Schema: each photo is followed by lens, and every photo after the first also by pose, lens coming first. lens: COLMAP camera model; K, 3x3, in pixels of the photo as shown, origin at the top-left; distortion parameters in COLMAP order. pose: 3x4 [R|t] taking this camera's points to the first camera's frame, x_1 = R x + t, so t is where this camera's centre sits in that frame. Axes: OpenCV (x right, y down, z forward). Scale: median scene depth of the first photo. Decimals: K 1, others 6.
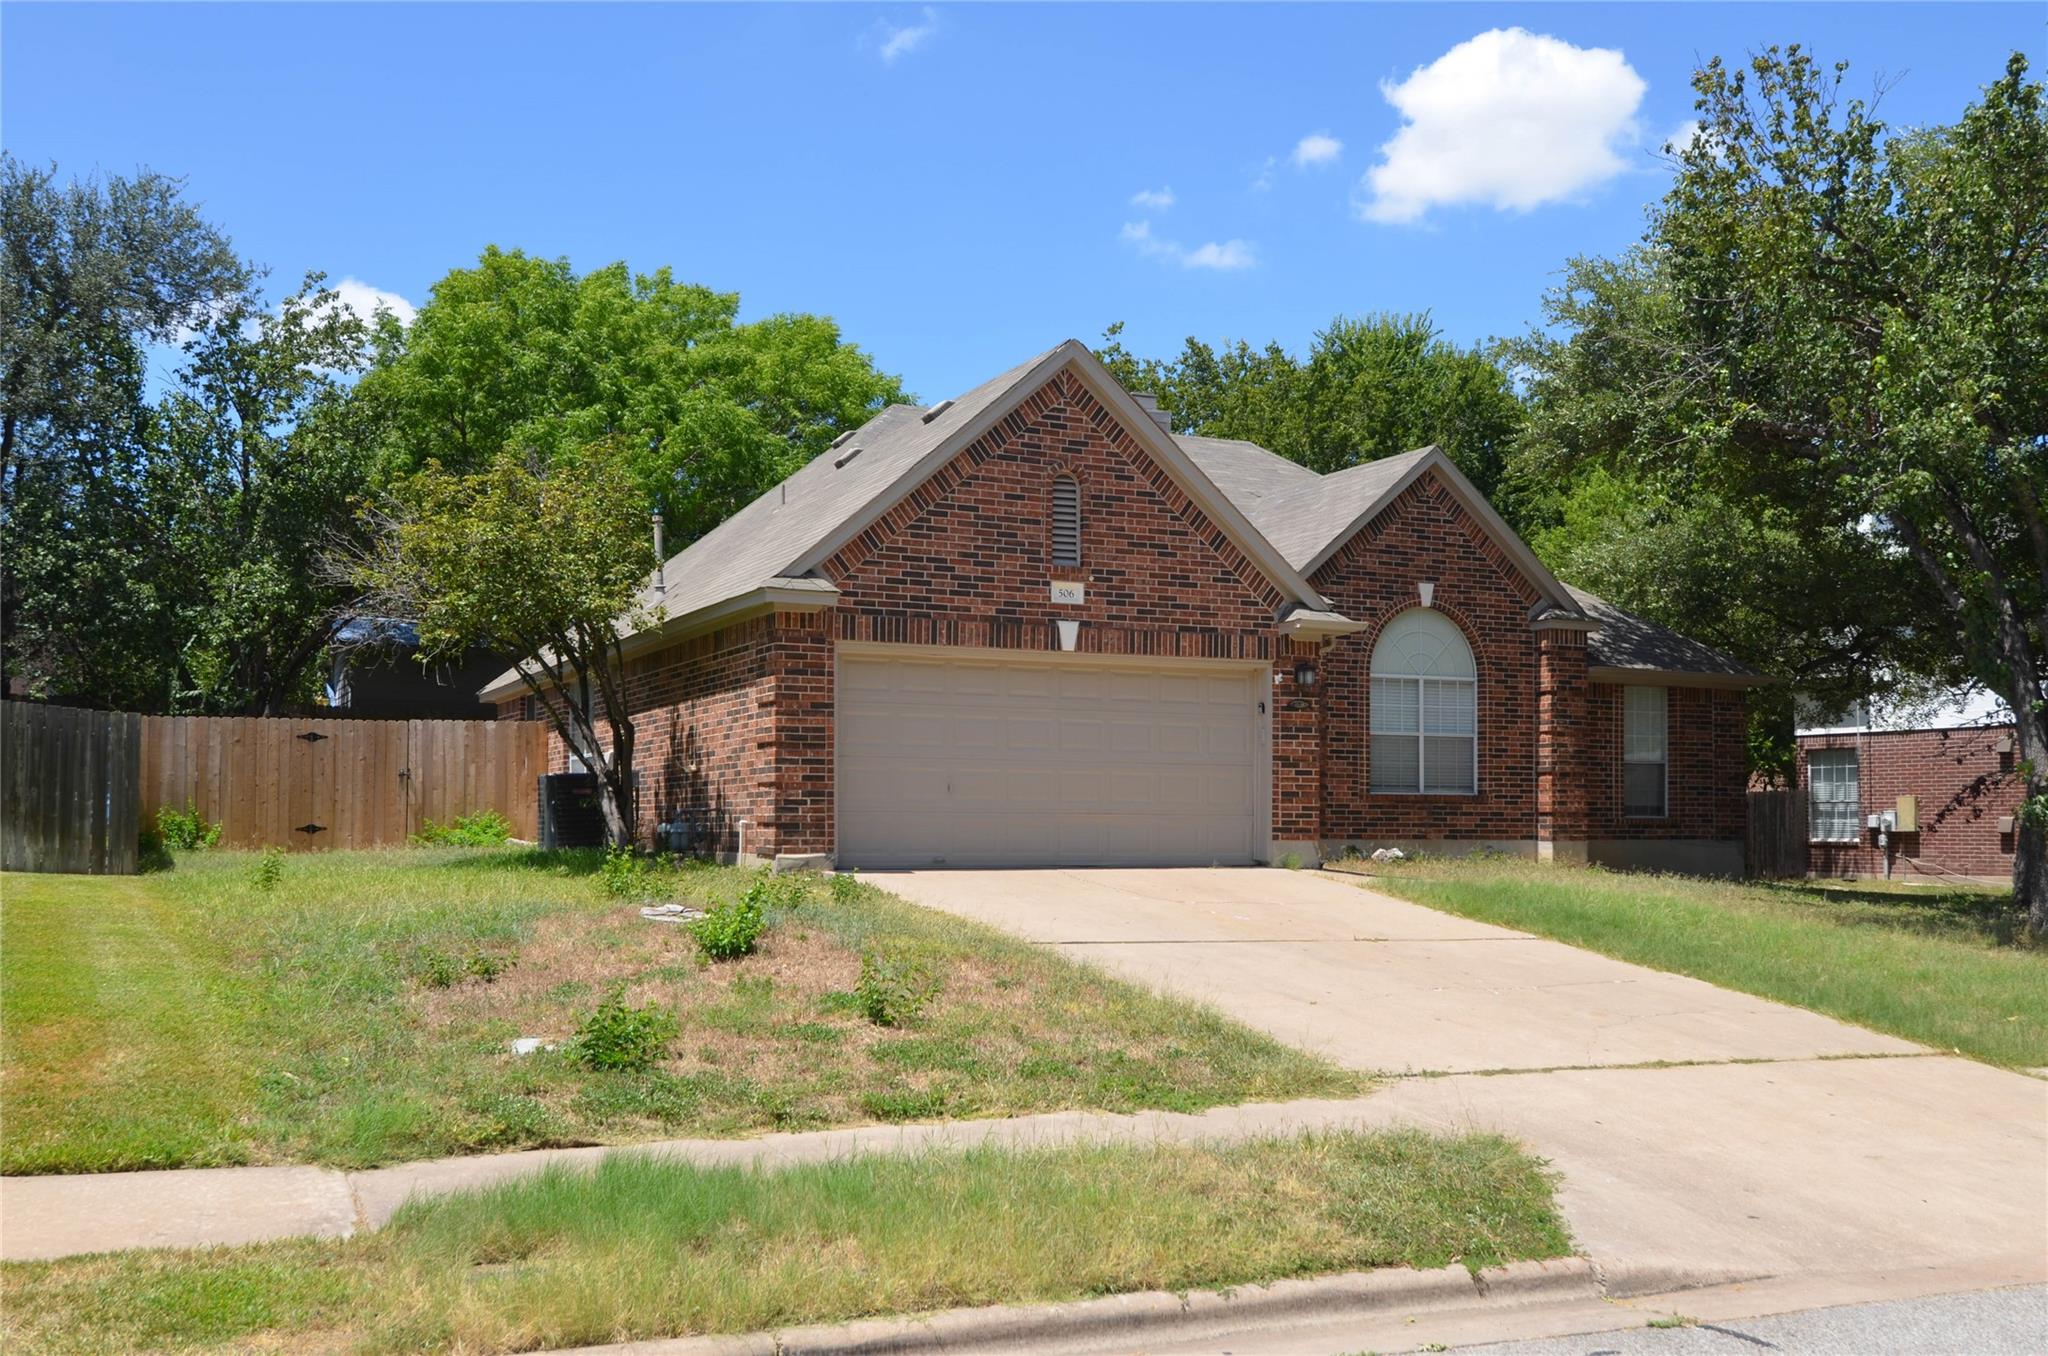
lens RADIAL K [[1882.4, 0, 1023.6], [0, 1882.4, 669.0], [0, 0, 1]] dist [0.044676, 0.000000]
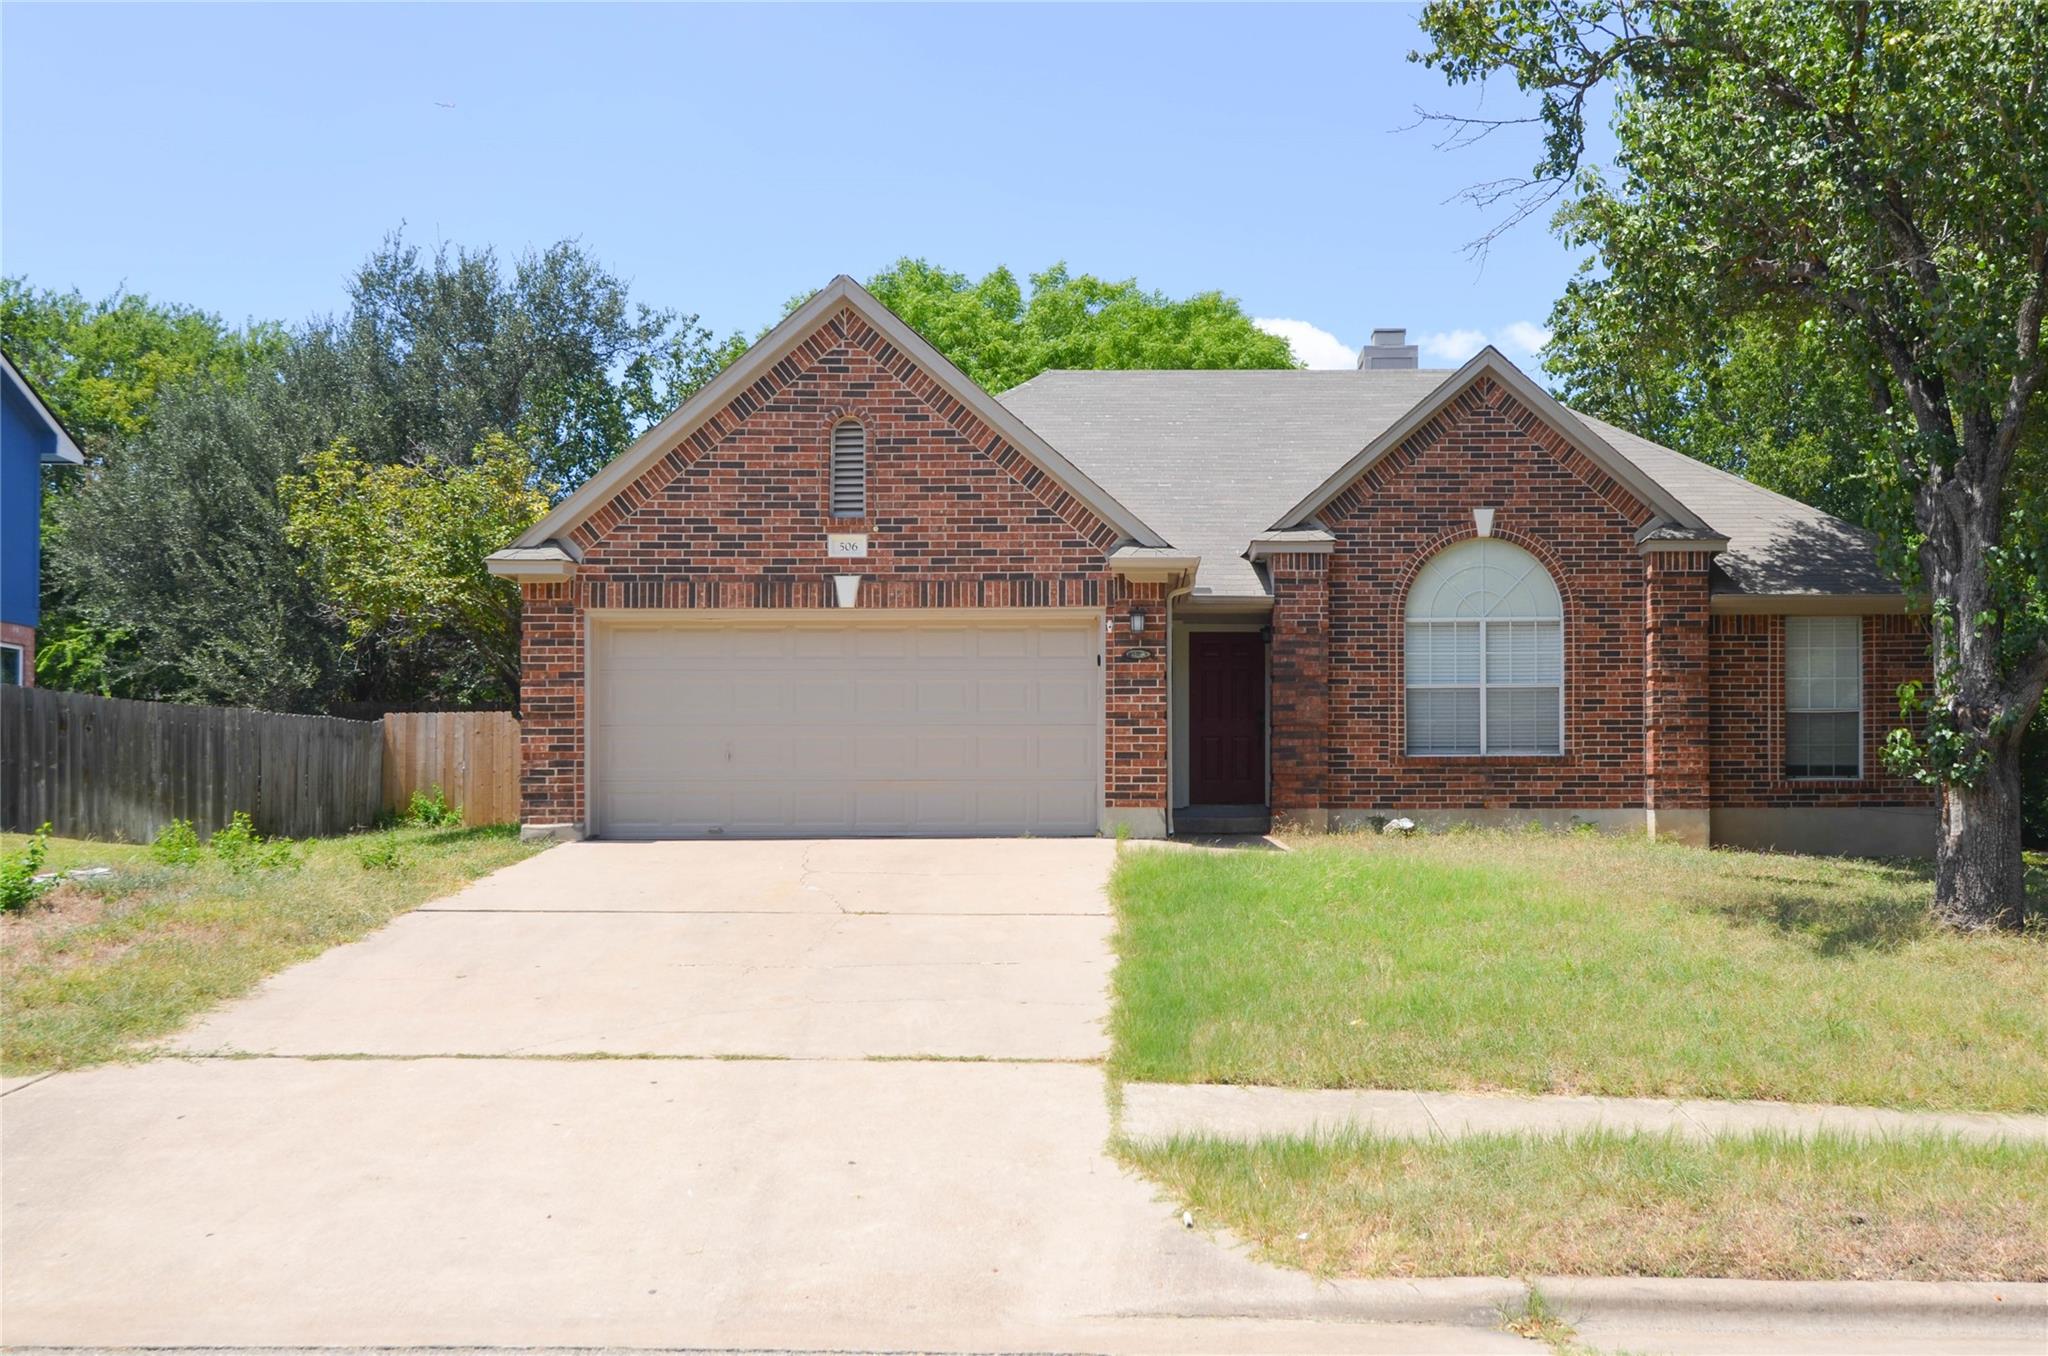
lens RADIAL K [[1830.0, 0, 1024.0], [0, 1830.0, 686.4], [0, 0, 1]] dist [0.041318, 0.009083]
pose [[0.907125, -0.038025, -0.419140, 0.472919], [0.042968, 0.999074, 0.002354, 0.030574], [0.418662, -0.020145, 0.907918, 0.201304]]
